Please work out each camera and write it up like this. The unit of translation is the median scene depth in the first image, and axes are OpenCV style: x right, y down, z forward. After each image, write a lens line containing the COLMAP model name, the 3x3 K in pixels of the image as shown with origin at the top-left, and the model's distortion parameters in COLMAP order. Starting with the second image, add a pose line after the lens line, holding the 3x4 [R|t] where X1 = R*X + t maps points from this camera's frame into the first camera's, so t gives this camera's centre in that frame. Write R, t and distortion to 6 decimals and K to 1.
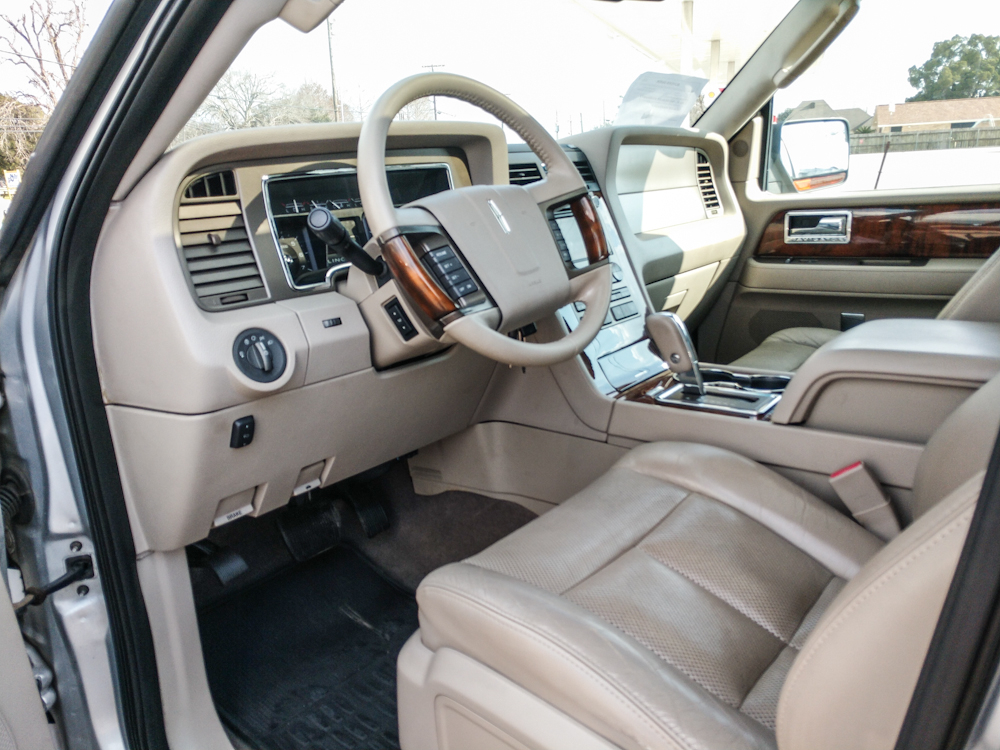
lens RADIAL K [[760.1, 0, 498.5], [0, 760.1, 376.9], [0, 0, 1]] dist [0.040513, -0.009273]
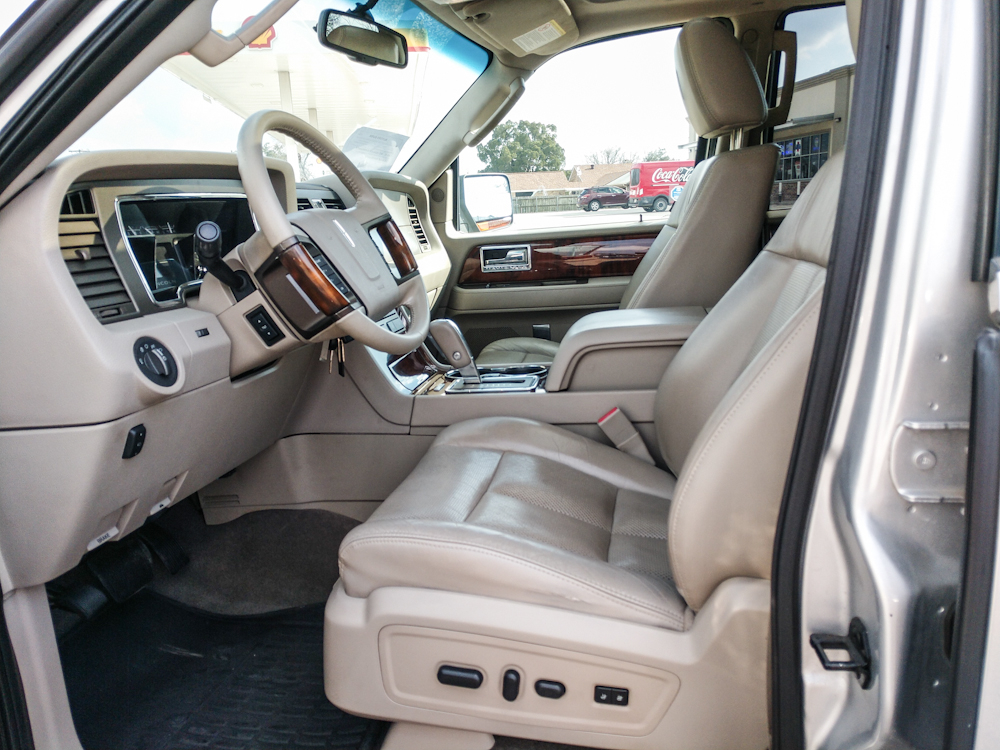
lens RADIAL K [[760.1, 0, 501.7], [0, 760.1, 372.9], [0, 0, 1]] dist [0.040513, -0.009273]
pose [[0.882106, -0.096452, 0.461070, -0.305492], [0.133279, 0.989920, -0.047903, 0.080382], [-0.451803, 0.103706, 0.886070, -0.114281]]
